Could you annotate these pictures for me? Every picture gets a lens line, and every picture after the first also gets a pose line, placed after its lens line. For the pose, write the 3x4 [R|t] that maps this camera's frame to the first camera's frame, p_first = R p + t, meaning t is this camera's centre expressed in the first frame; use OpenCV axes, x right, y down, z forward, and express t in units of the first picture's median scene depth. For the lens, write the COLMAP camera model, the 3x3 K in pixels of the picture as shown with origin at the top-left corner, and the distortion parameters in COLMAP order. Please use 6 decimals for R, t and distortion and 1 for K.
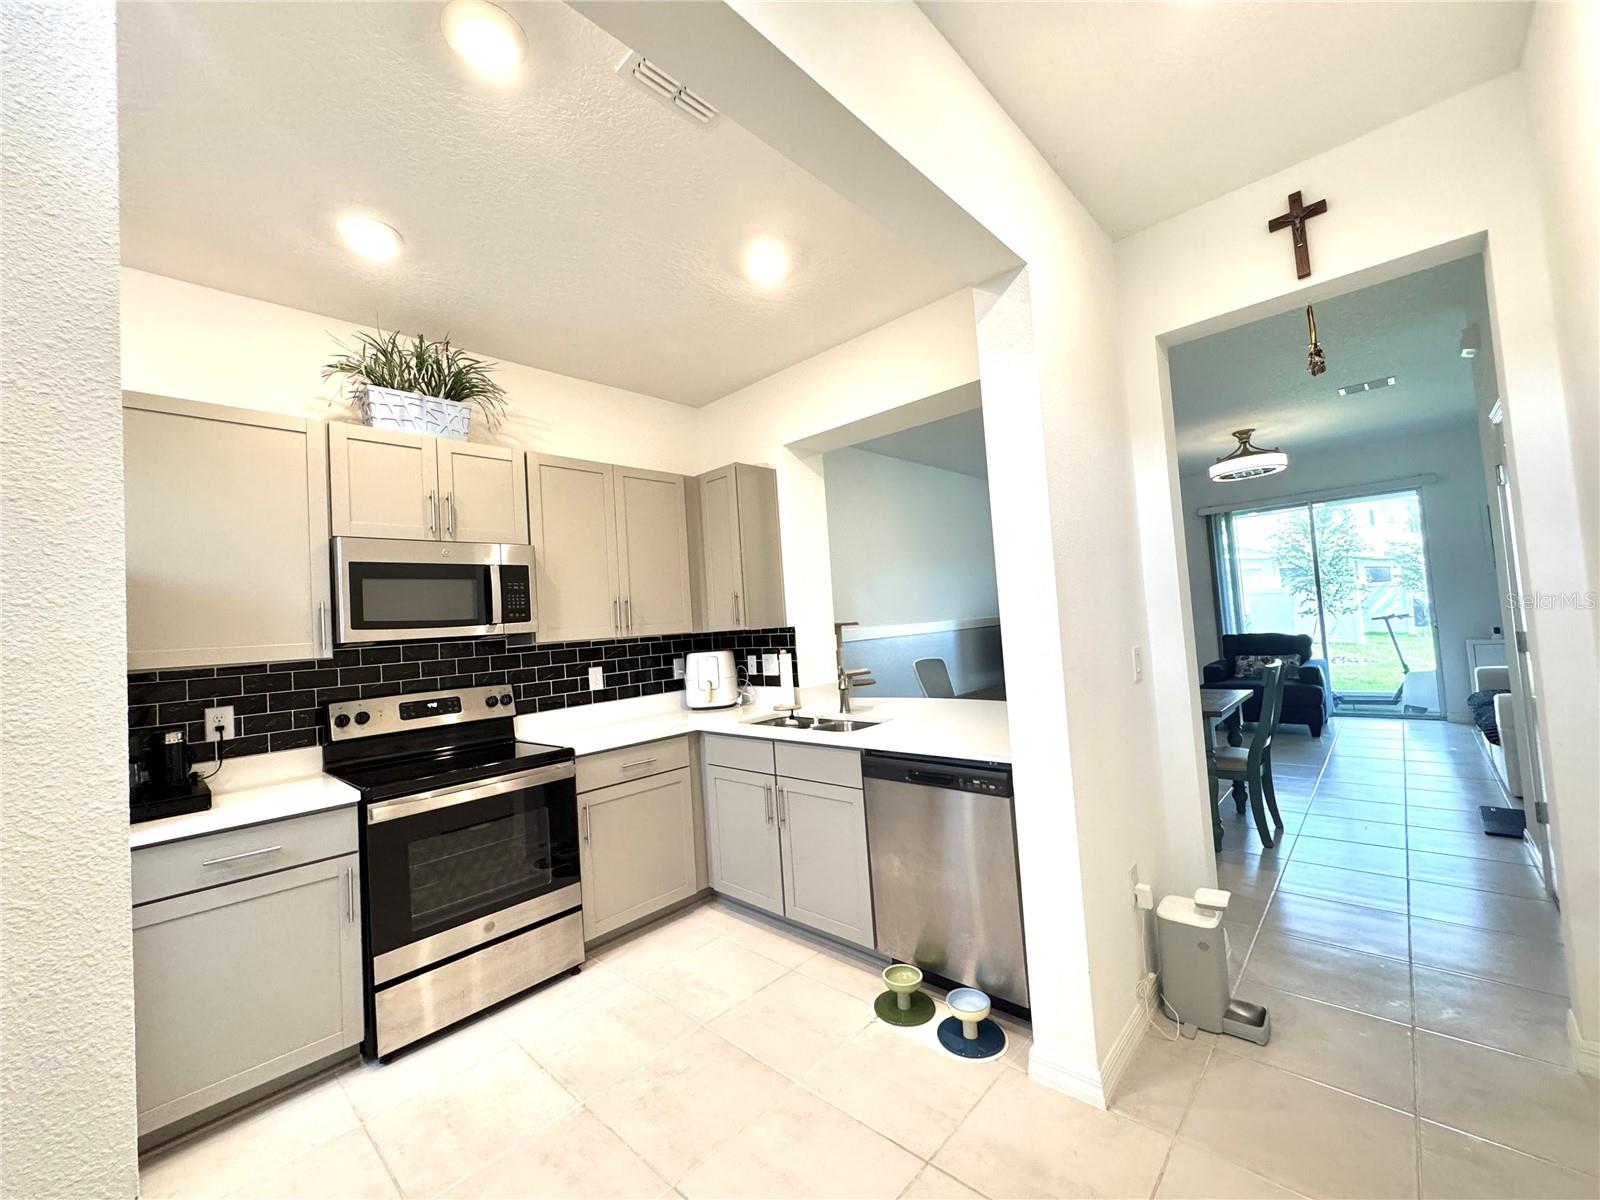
lens RADIAL K [[639.1, 0, 799.9], [0, 639.1, 594.4], [0, 0, 1]] dist [-0.003740, 0.001043]
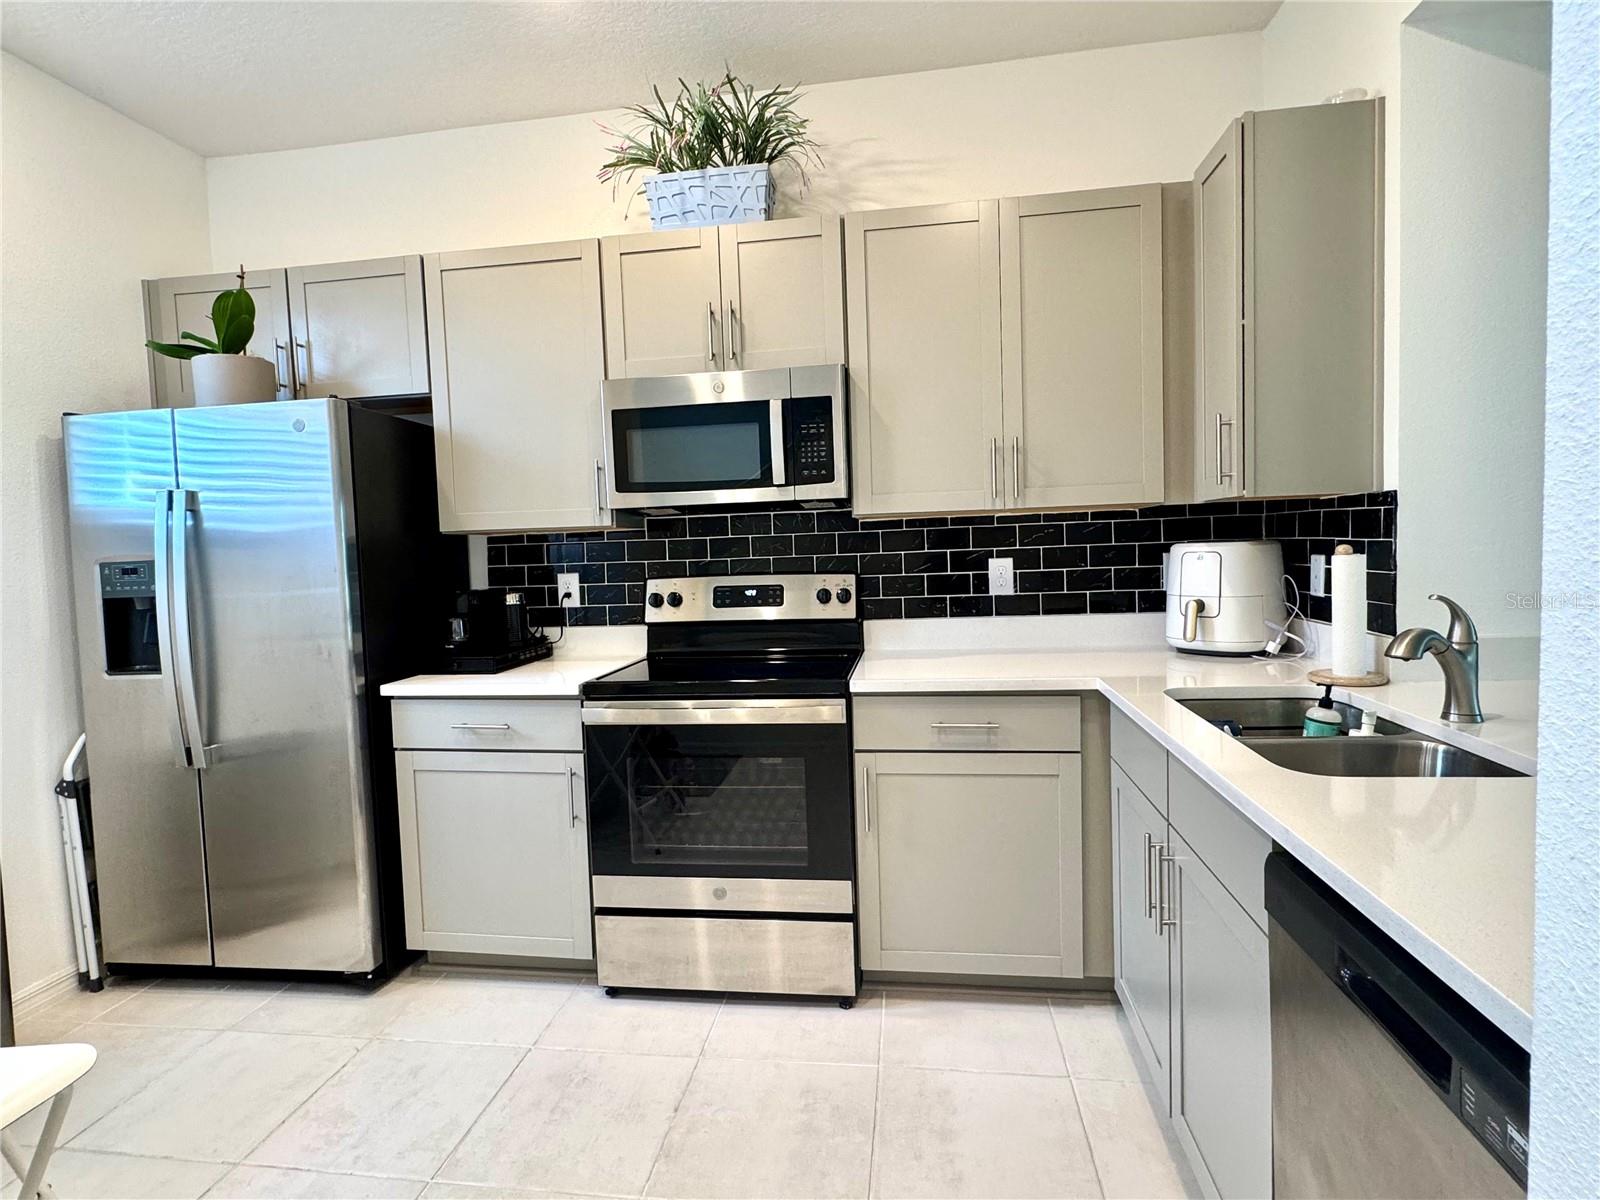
lens RADIAL K [[822.3, 0, 795.8], [0, 822.3, 593.5], [0, 0, 1]] dist [-0.000309, -0.002112]
pose [[0.571020, 0.096438, -0.815252, 0.239494], [0.036141, 0.989160, 0.142324, 0.031002], [0.820140, -0.110734, 0.561345, 0.435331]]
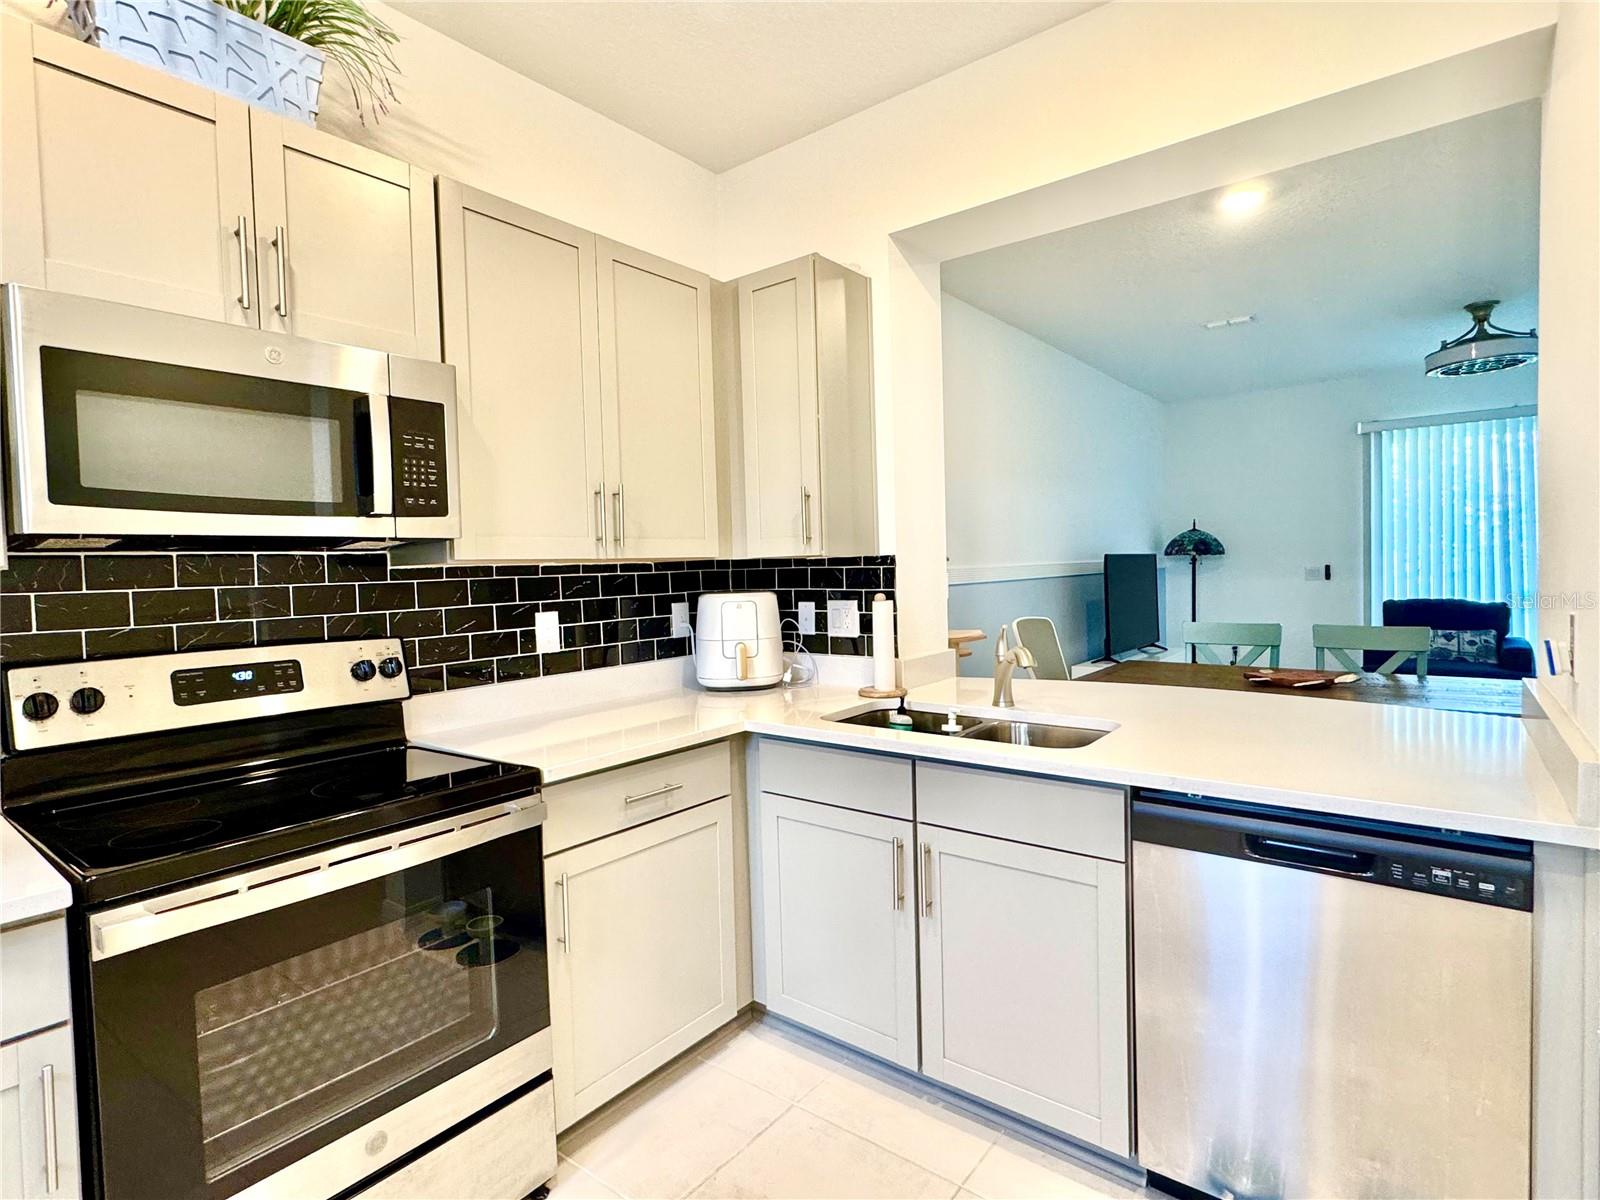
lens RADIAL K [[822.3, 0, 801.2], [0, 822.3, 594.0], [0, 0, 1]] dist [-0.000309, -0.002112]
pose [[0.995315, 0.036895, 0.089369, -0.182650], [-0.043496, 0.996377, 0.073077, 0.040070], [-0.086349, -0.076621, 0.993314, 0.299426]]
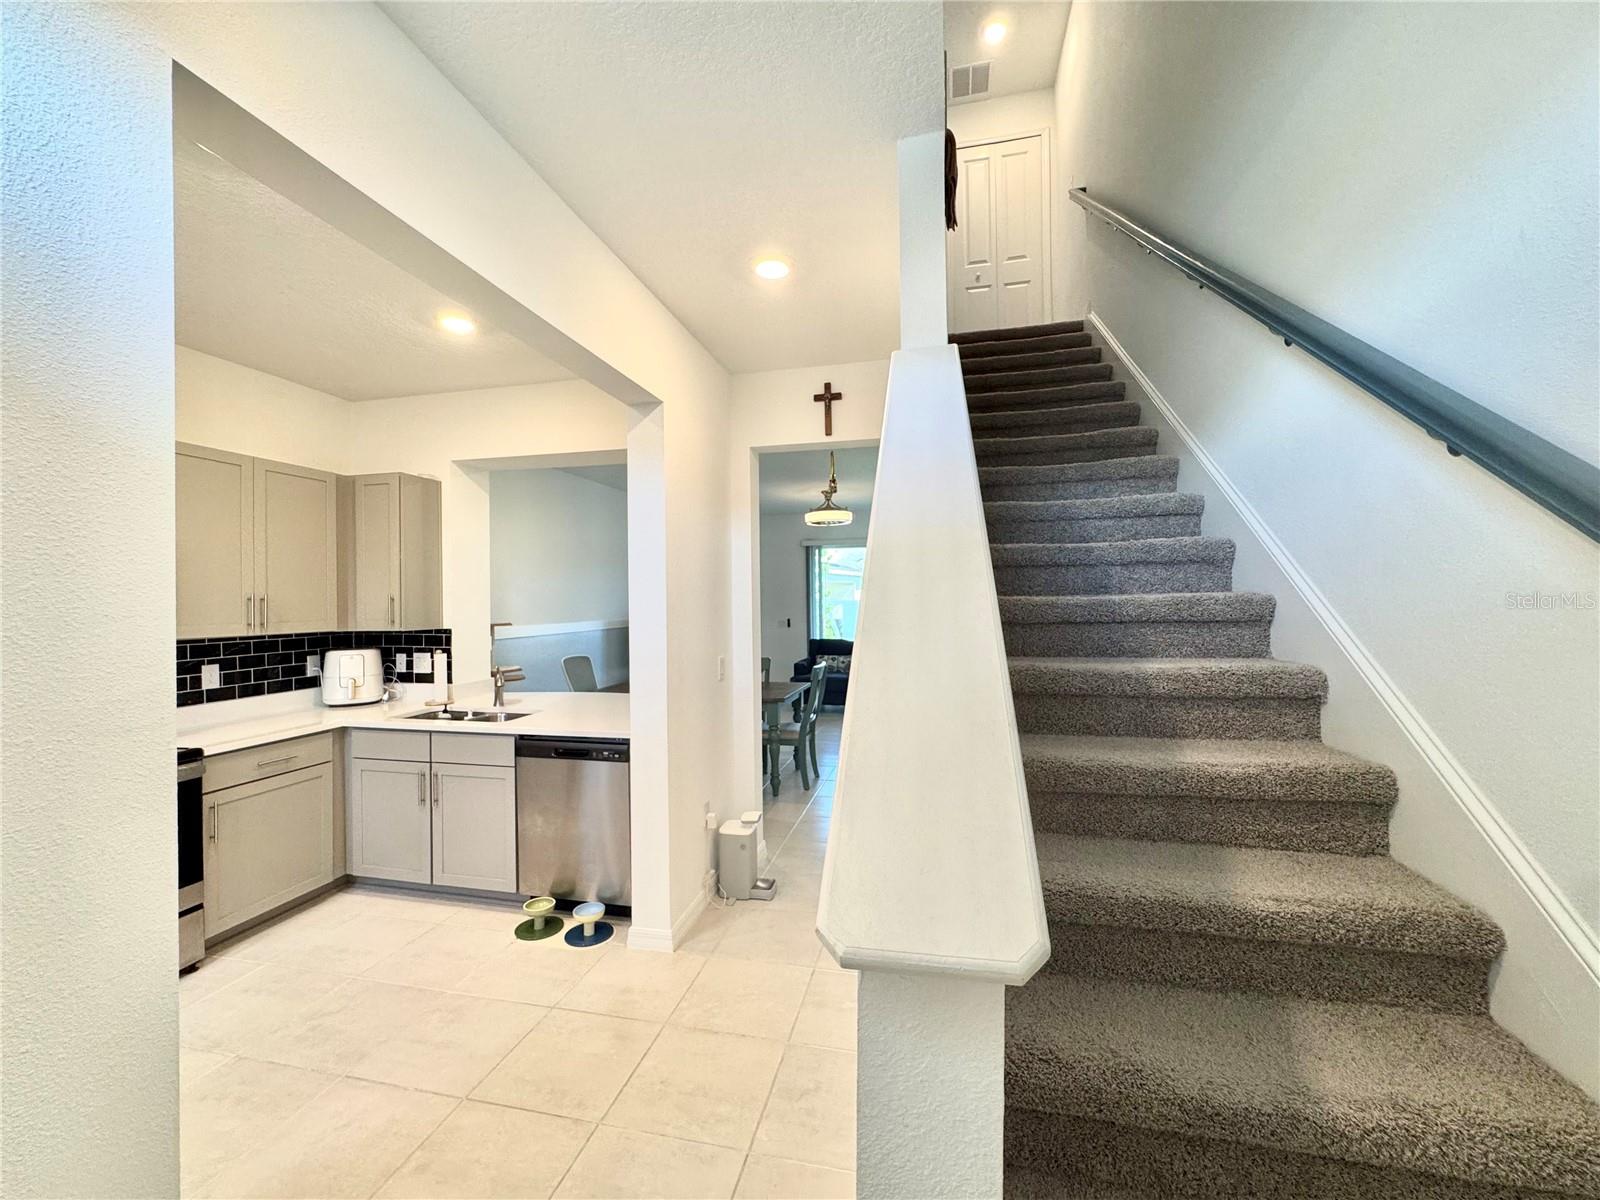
lens RADIAL K [[639.1, 0, 796.9], [0, 639.1, 594.5], [0, 0, 1]] dist [-0.003740, 0.001043]
pose [[0.862835, 0.060501, 0.501852, -0.057528], [-0.068531, 0.997646, -0.002446, -0.052398], [-0.500819, -0.032282, 0.864950, -0.274519]]
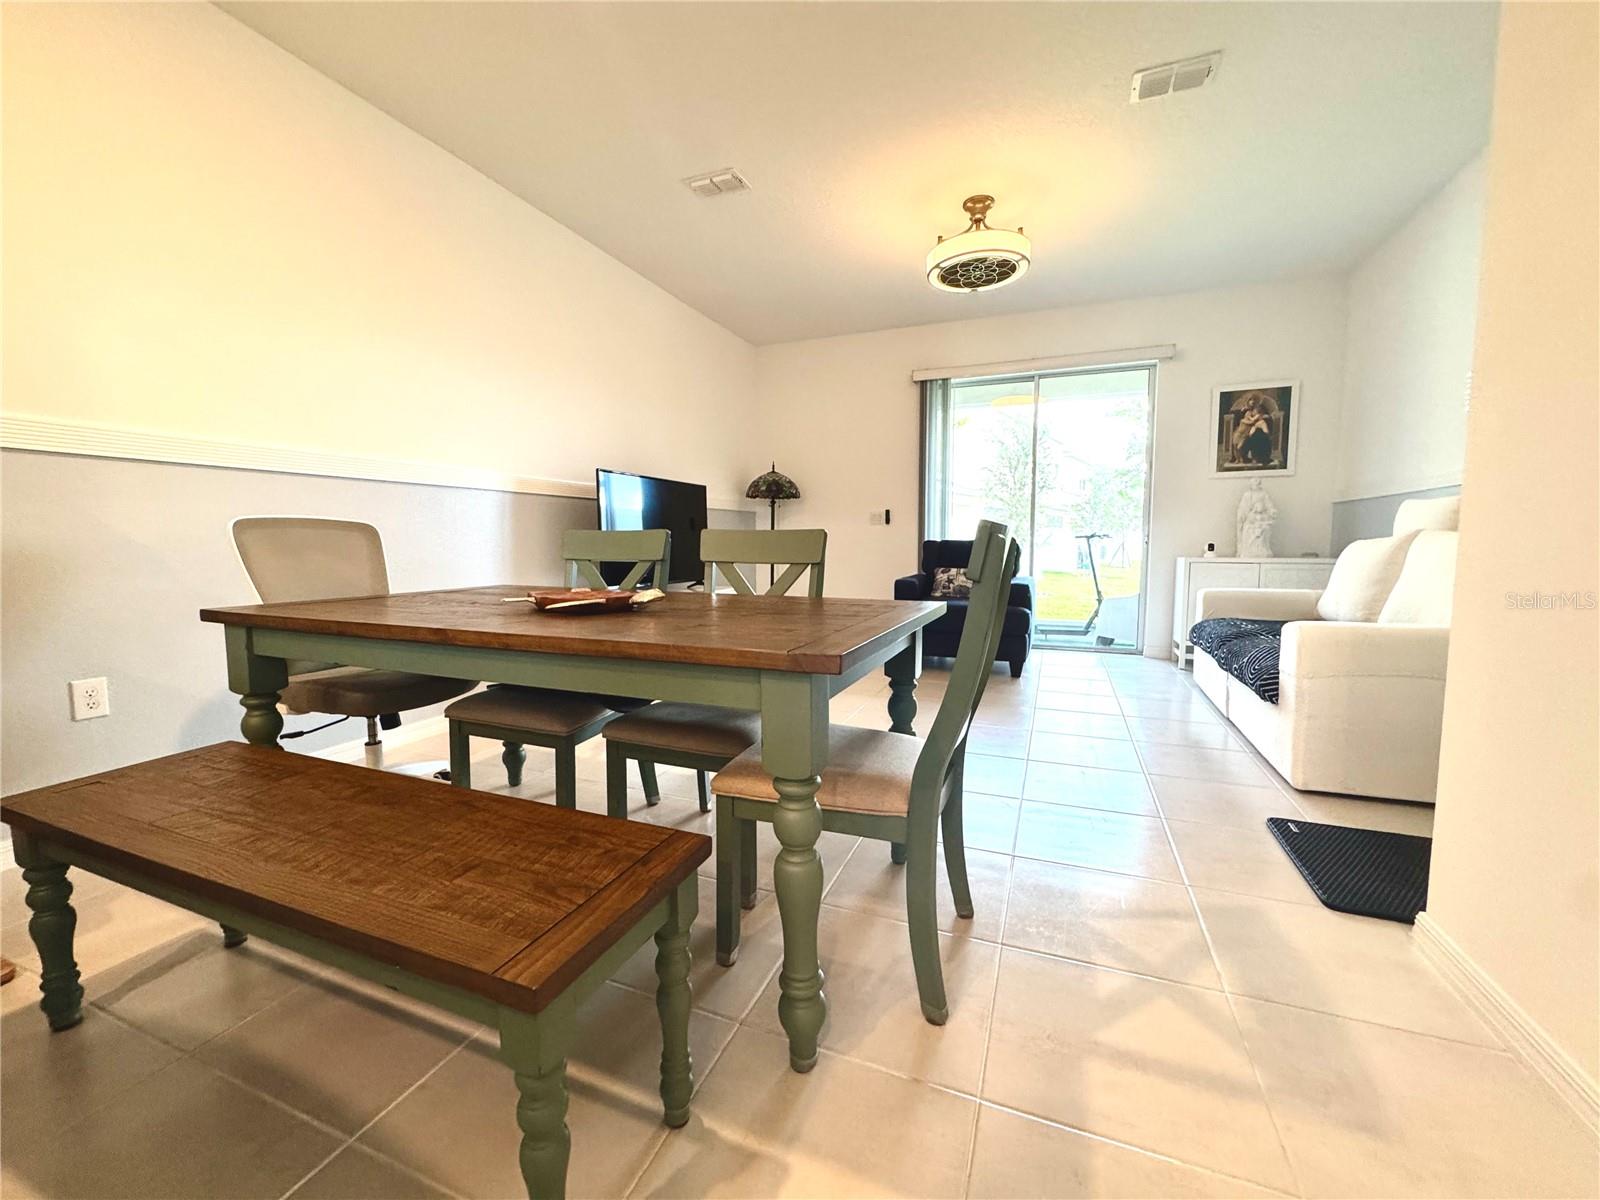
lens RADIAL K [[639.1, 0, 794.6], [0, 639.1, 592.1], [0, 0, 1]] dist [-0.003740, 0.001043]
pose [[0.931878, 0.036746, 0.360905, 0.576945], [-0.077314, 0.992118, 0.098614, 0.139155], [-0.354436, -0.119799, 0.927374, 0.801802]]
